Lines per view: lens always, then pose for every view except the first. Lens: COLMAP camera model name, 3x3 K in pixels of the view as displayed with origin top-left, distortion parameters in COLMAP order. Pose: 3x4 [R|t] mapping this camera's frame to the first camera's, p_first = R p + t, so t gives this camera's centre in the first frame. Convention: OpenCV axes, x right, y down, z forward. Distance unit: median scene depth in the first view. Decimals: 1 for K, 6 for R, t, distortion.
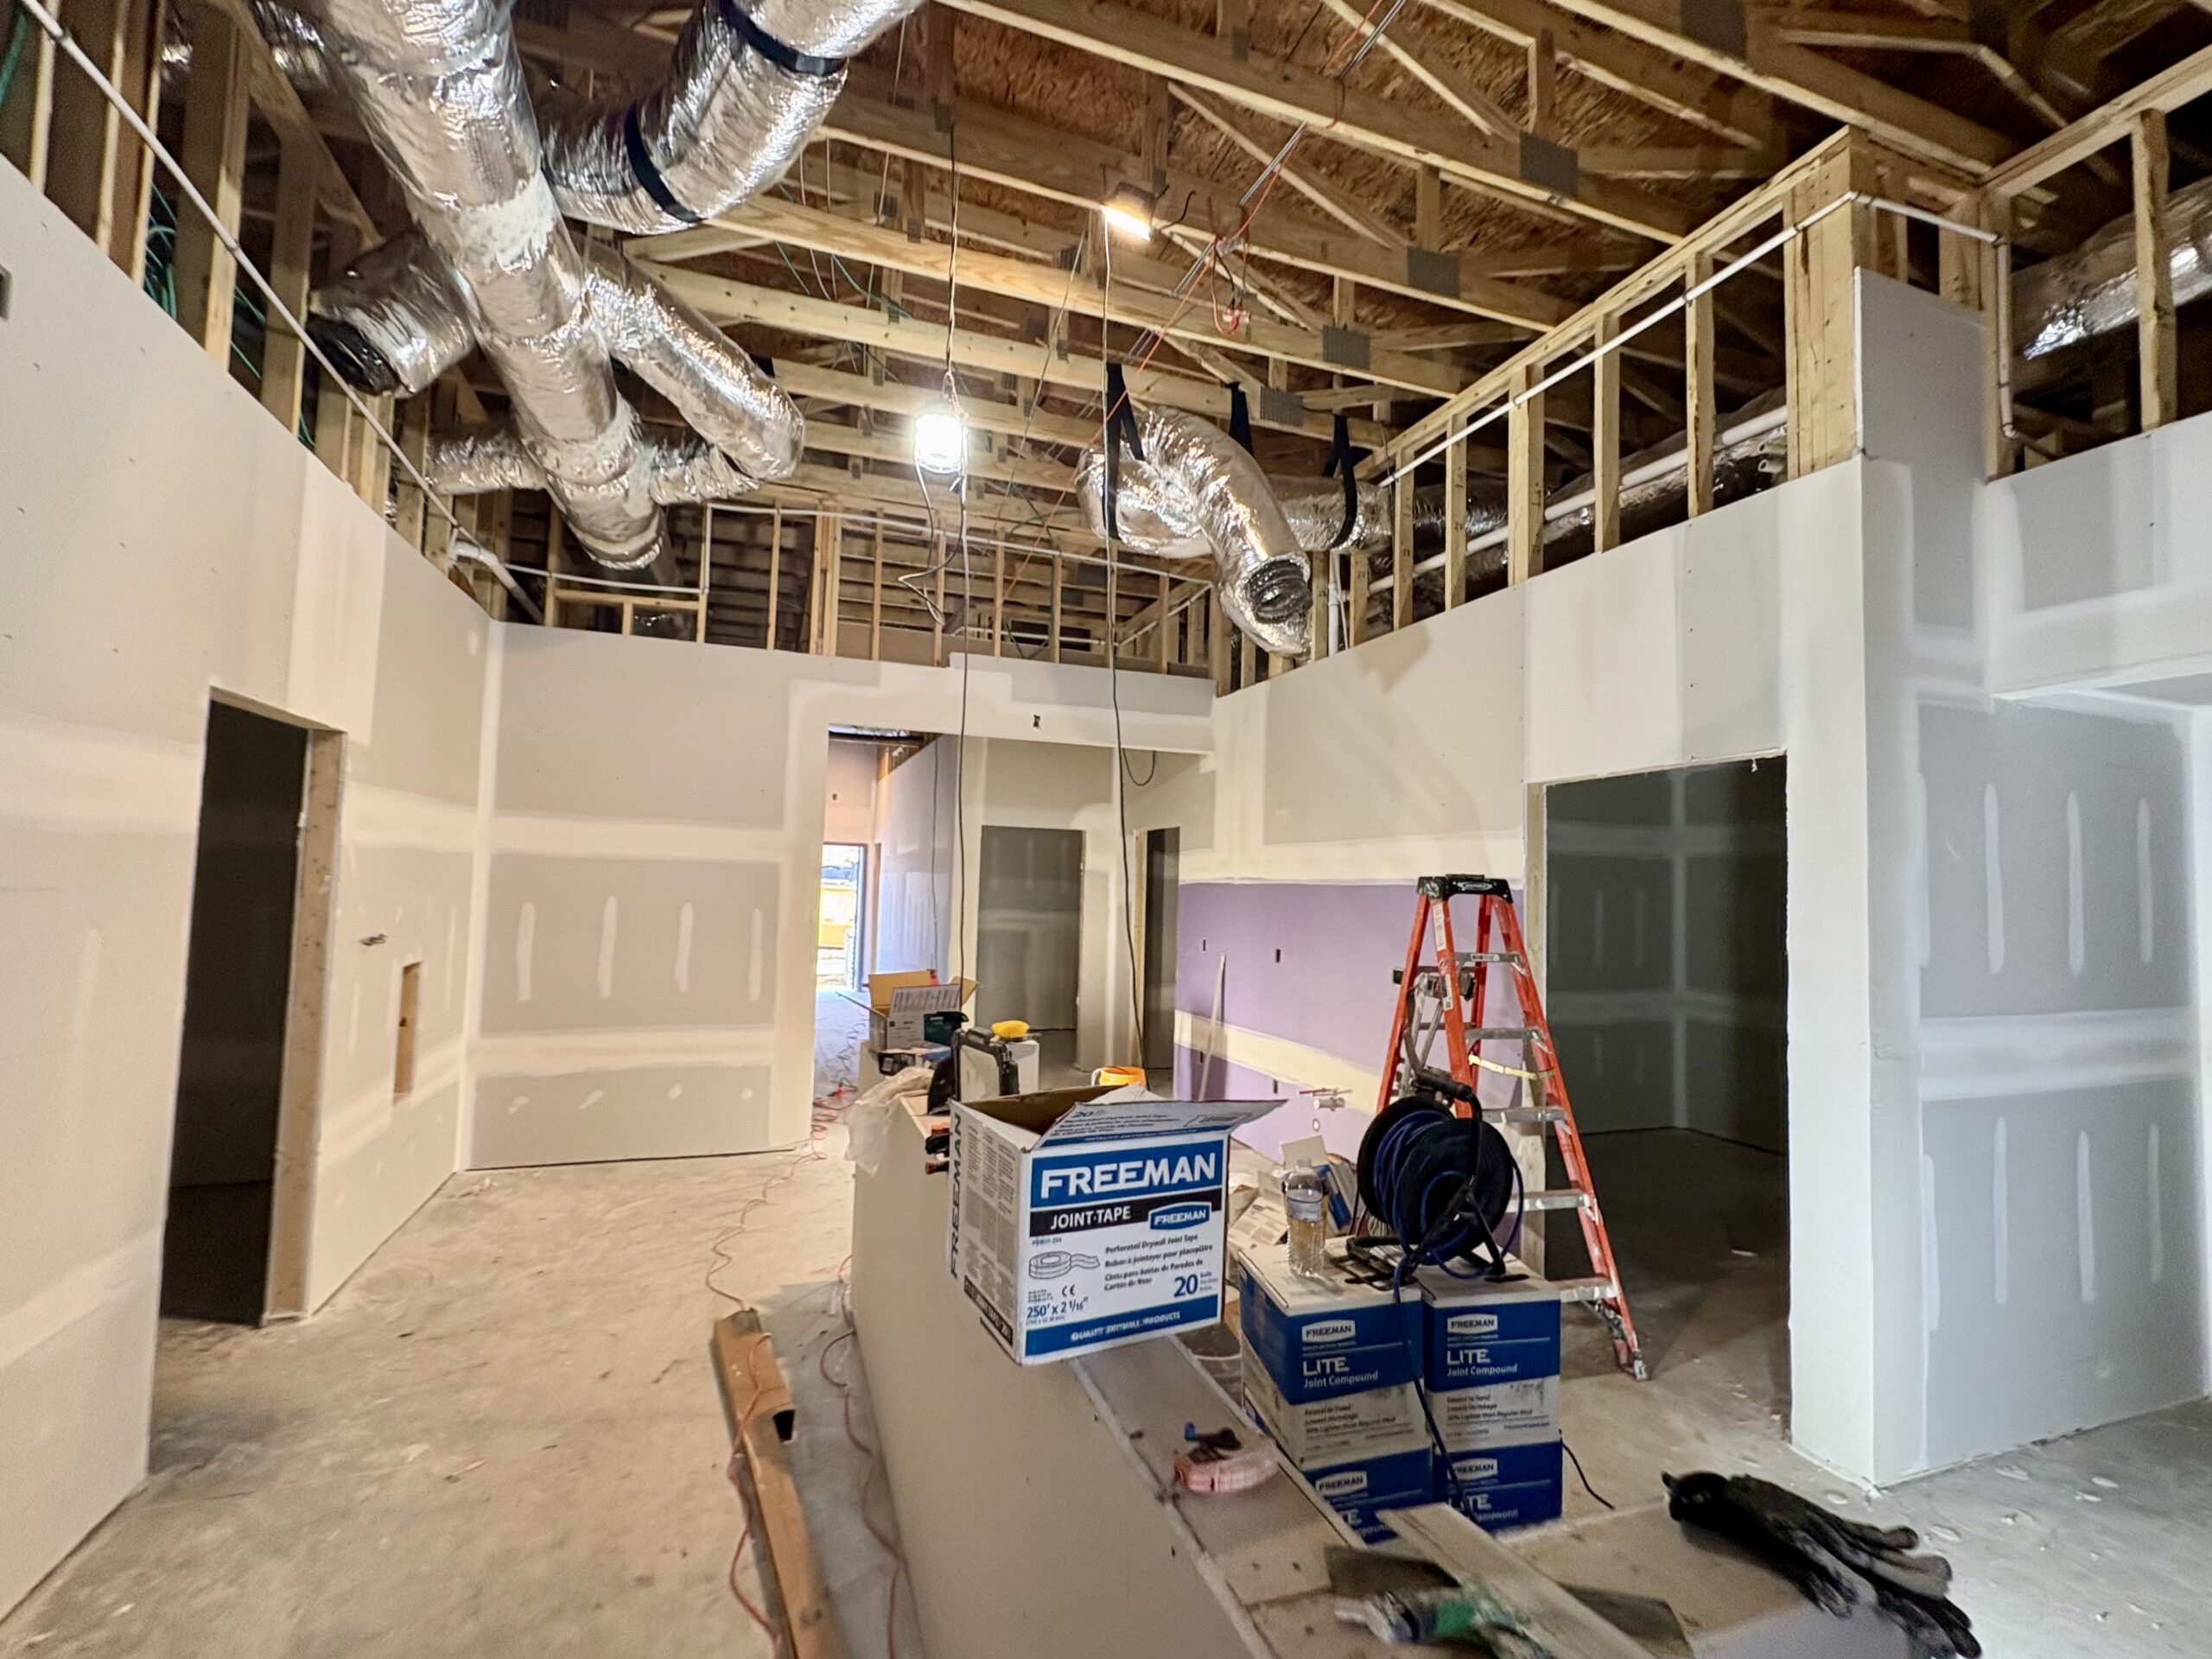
lens RADIAL K [[963.2, 0, 1100.2], [0, 963.2, 829.3], [0, 0, 1]] dist [0.003457, 0.000120]
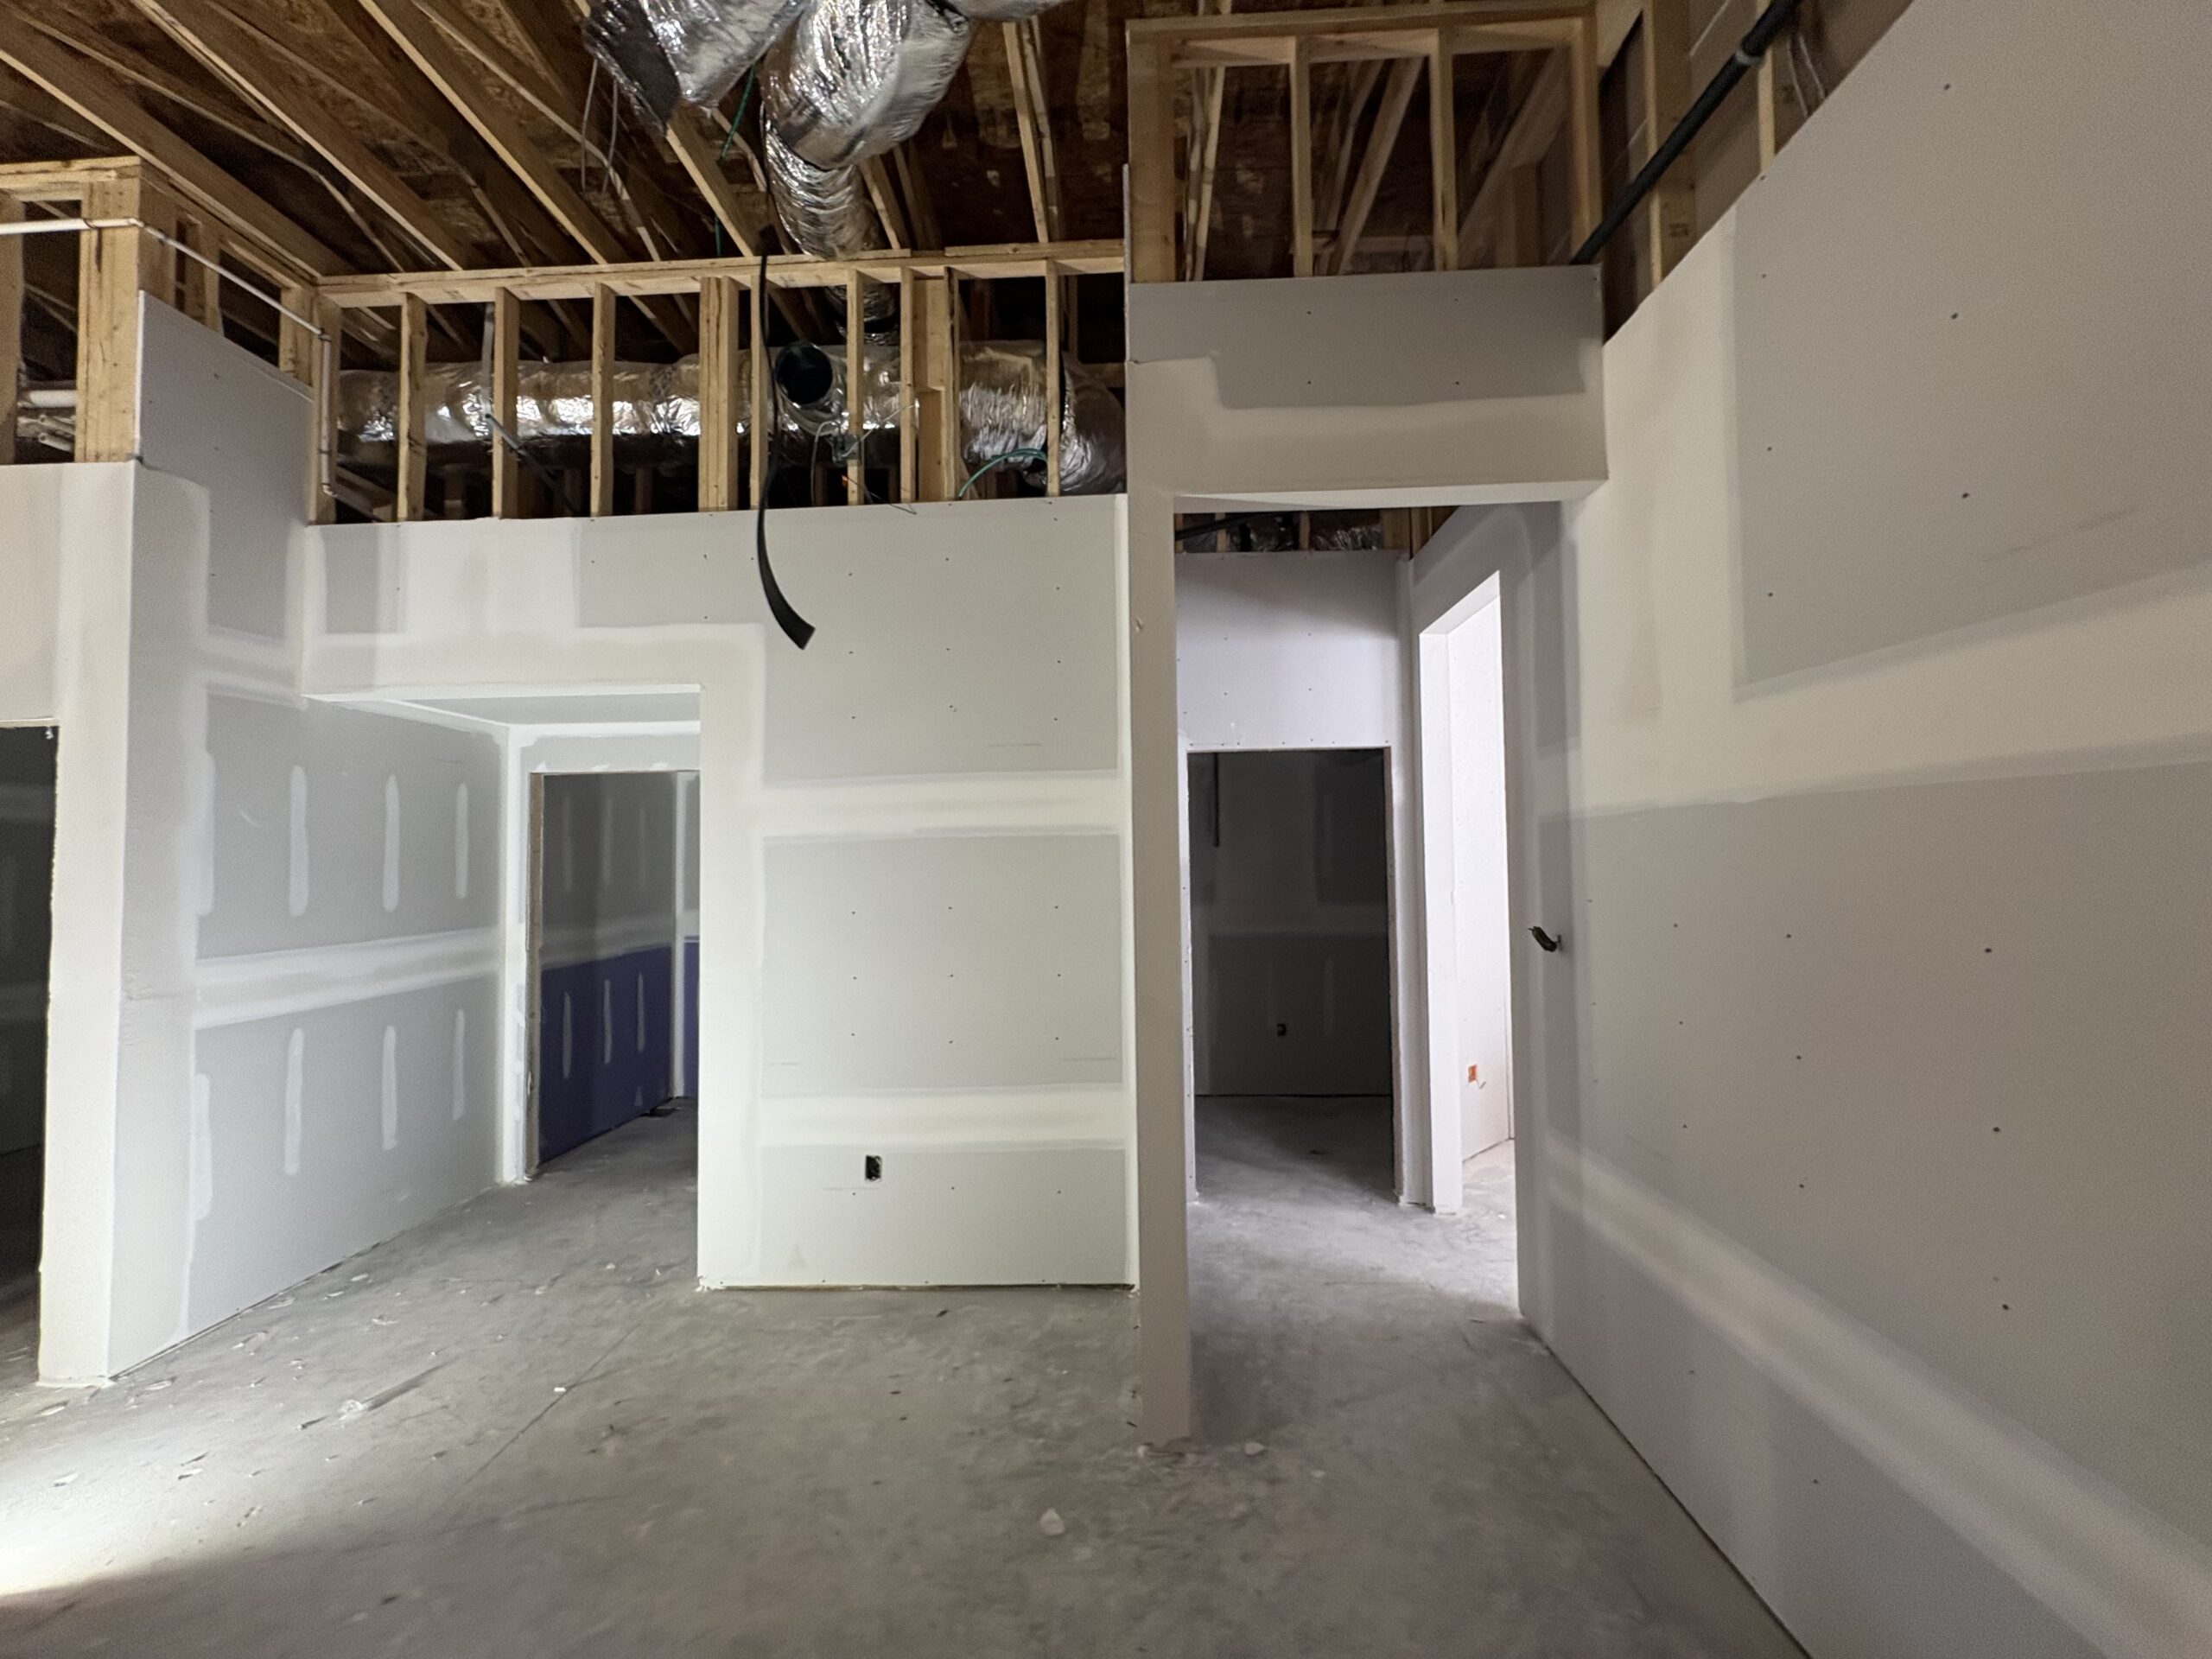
lens RADIAL K [[873.7, 0, 1104.0], [0, 873.7, 827.3], [0, 0, 1]] dist [0.000467, 0.000091]
pose [[0.375827, 0.001111, 0.926689, 0.264207], [-0.026917, 0.999590, 0.009718, -0.006231], [-0.926299, -0.028596, 0.375703, -0.407051]]
